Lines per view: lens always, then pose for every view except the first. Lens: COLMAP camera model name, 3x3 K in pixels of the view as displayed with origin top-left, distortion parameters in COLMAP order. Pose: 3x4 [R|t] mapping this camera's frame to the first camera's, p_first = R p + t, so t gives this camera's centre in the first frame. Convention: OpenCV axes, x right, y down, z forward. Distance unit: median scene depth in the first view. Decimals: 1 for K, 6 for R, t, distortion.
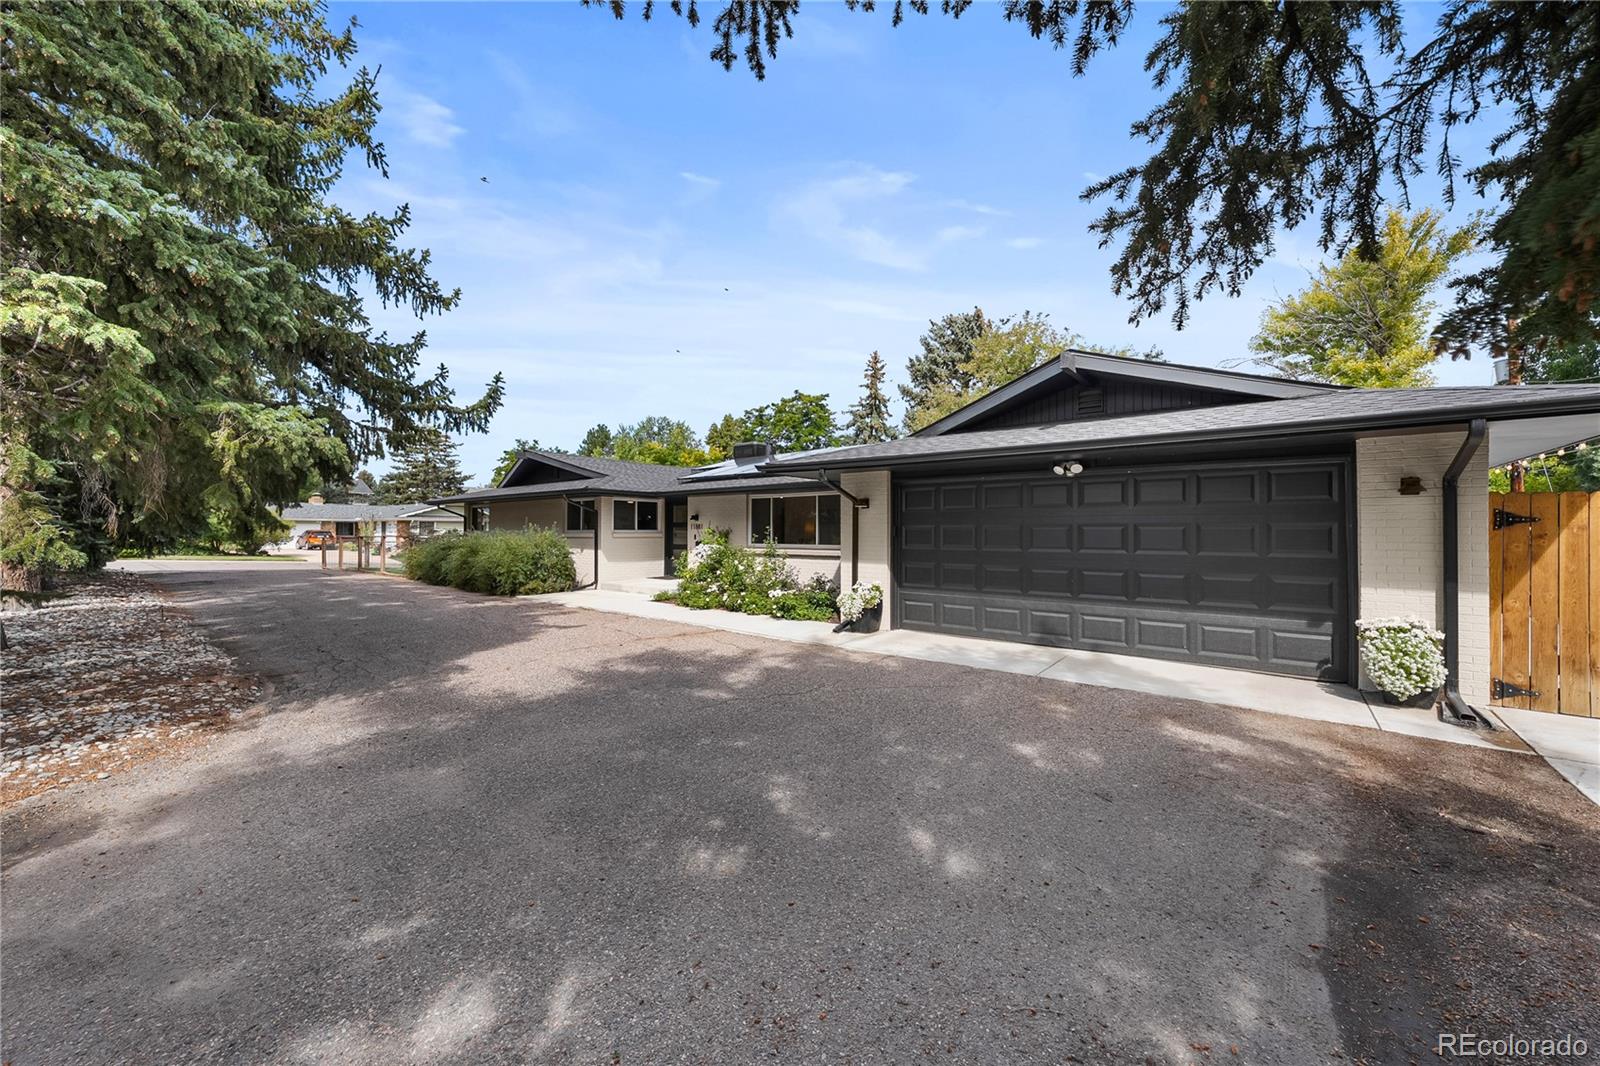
lens RADIAL K [[591.4, 0, 802.7], [0, 591.4, 528.3], [0, 0, 1]] dist [-0.000795, -0.000013]
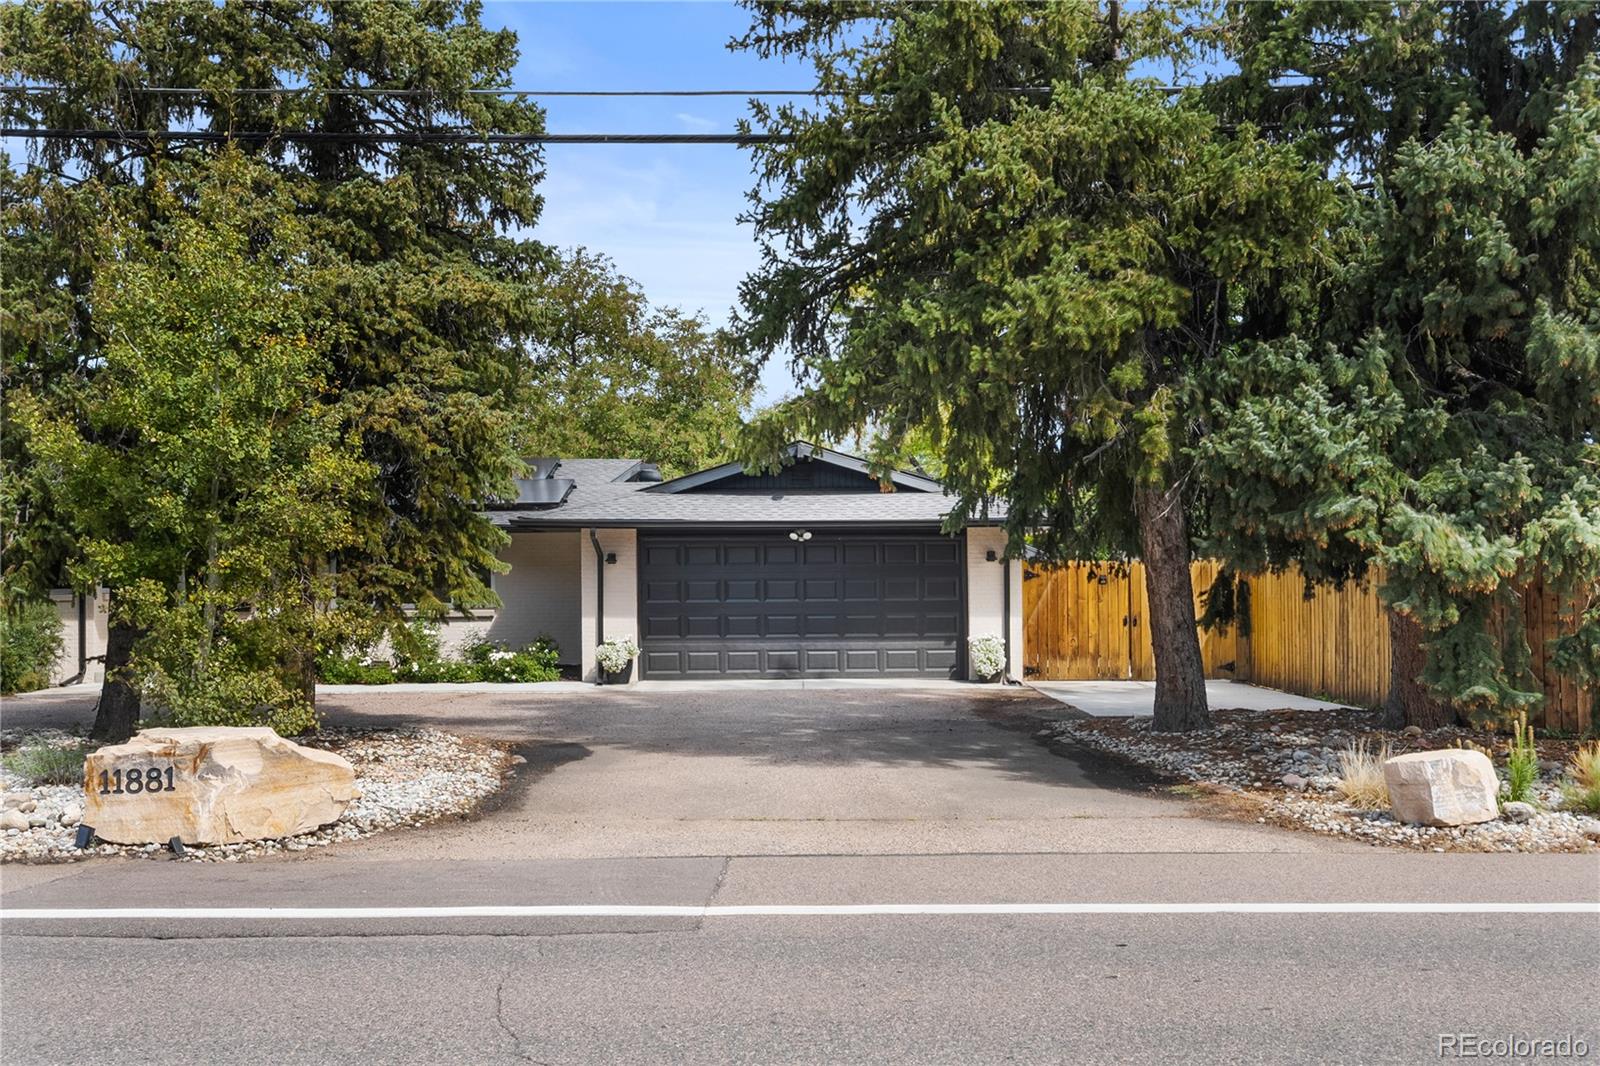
lens RADIAL K [[1650.4, 0, 800.0], [0, 1650.4, 533.0], [0, 0, 1]] dist [-0.002802, -0.000728]
pose [[0.774989, -0.001557, 0.631973, -0.835396], [0.006712, 0.999961, -0.005768, -0.039768], [-0.631939, 0.008712, 0.774969, -0.812927]]
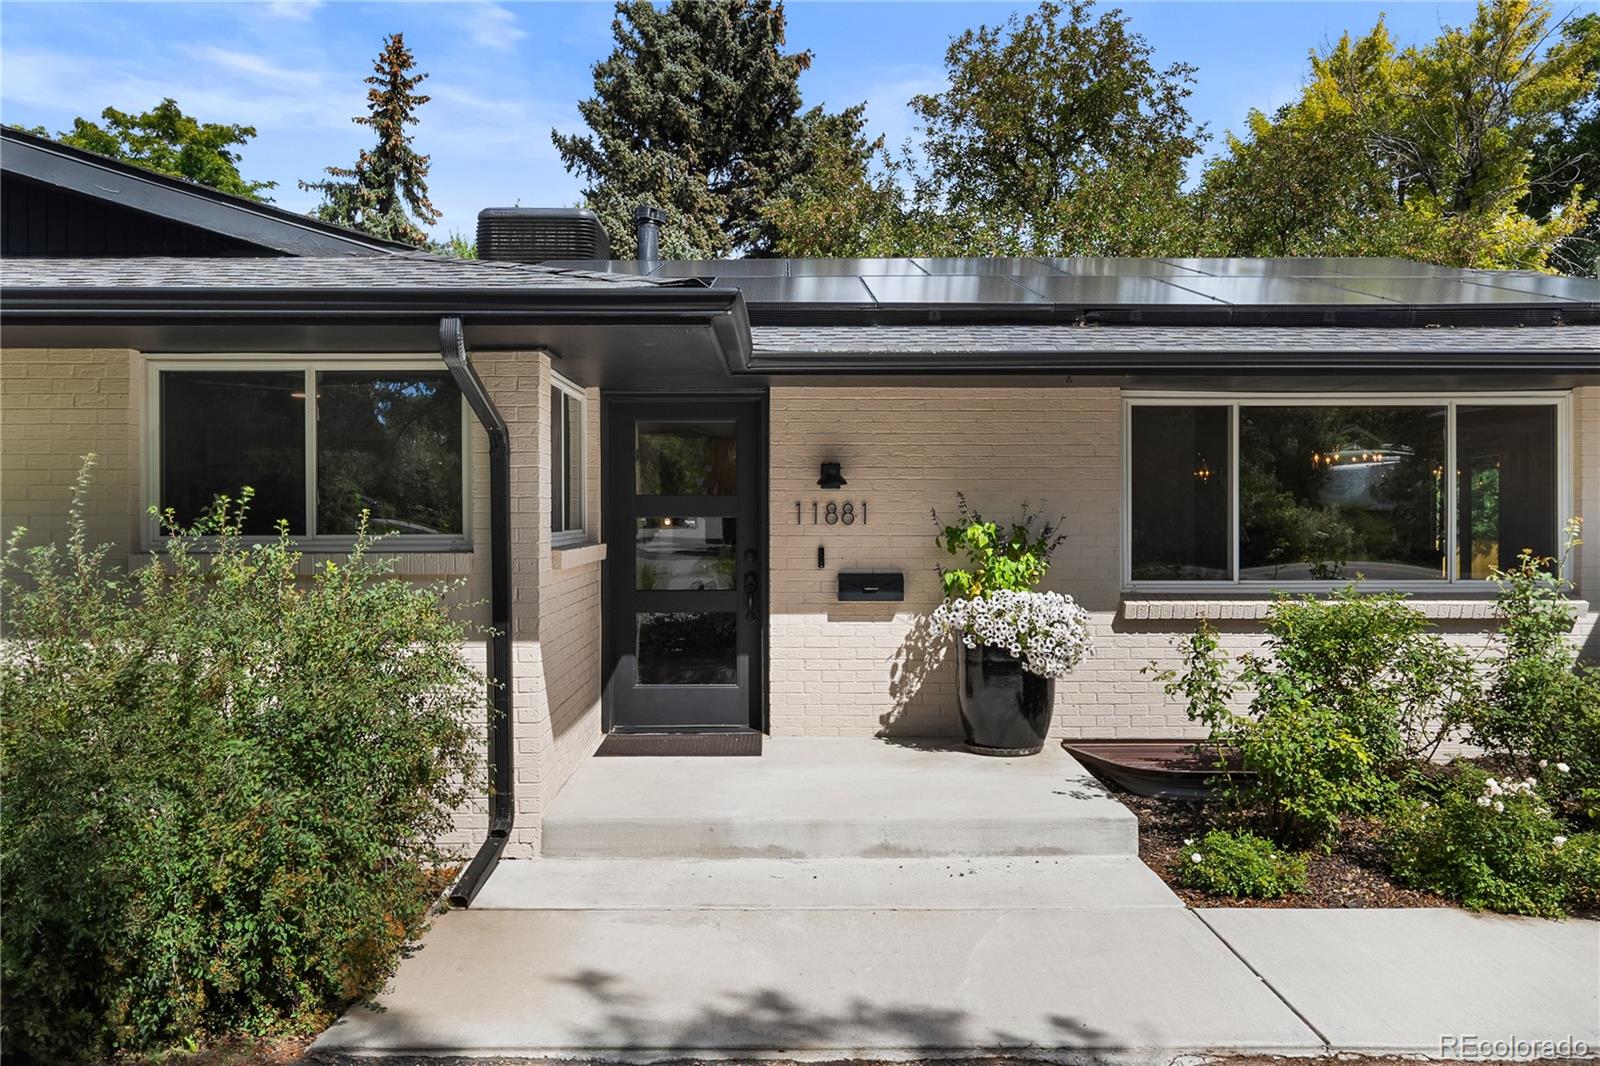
lens RADIAL K [[1255.4, 0, 796.3], [0, 1255.4, 499.5], [0, 0, 1]] dist [0.087033, -0.210808]
pose [[0.774000, 0.005018, 0.633166, -0.509392], [-0.000671, 0.999975, -0.007106, -0.004827], [-0.633186, 0.005075, 0.773983, 0.623643]]
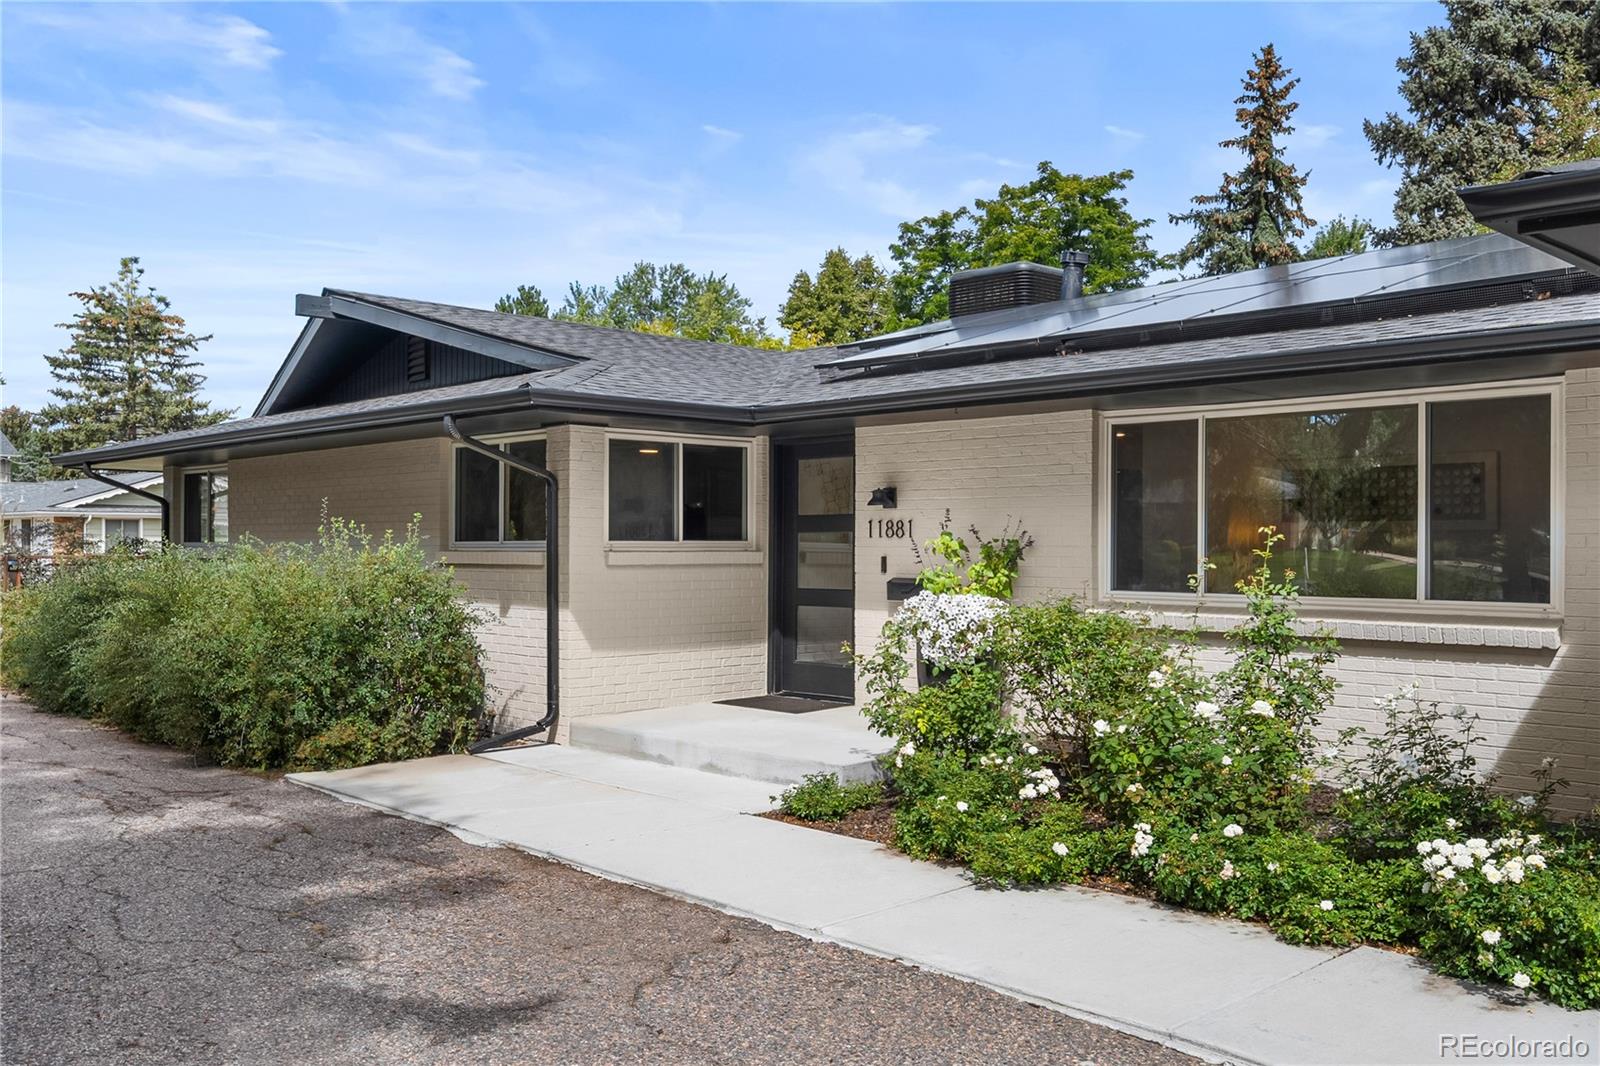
lens RADIAL K [[1393.4, 0, 800.0], [0, 1393.4, 533.0], [0, 0, 1]] dist [0.001756, -0.002589]
pose [[0.991441, -0.000539, -0.130551, -0.134824], [0.000227, 0.999997, -0.002408, 0.000825], [0.130552, 0.002358, 0.991439, 0.325721]]
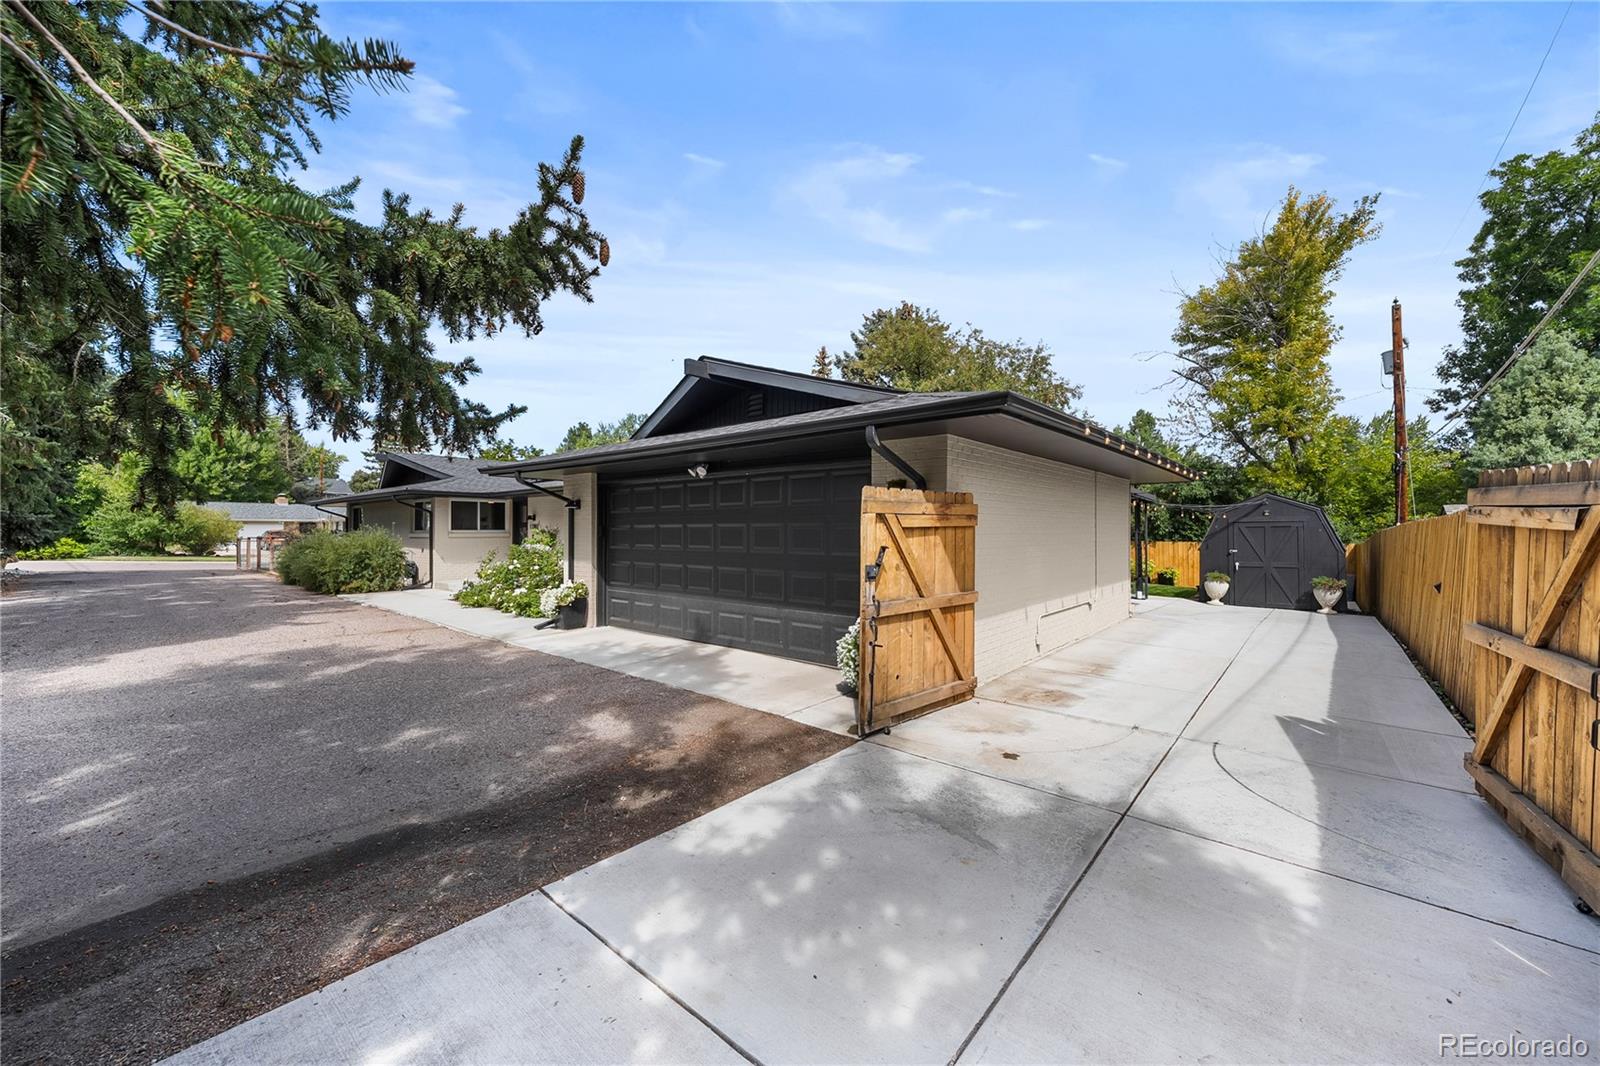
lens RADIAL K [[604.9, 0, 799.9], [0, 604.9, 525.1], [0, 0, 1]] dist [0.000075, -0.000102]
pose [[0.999609, -0.004600, -0.027595, 0.307847], [0.004563, 0.999989, -0.001390, -0.001493], [0.027601, 0.001264, 0.999618, -0.027904]]
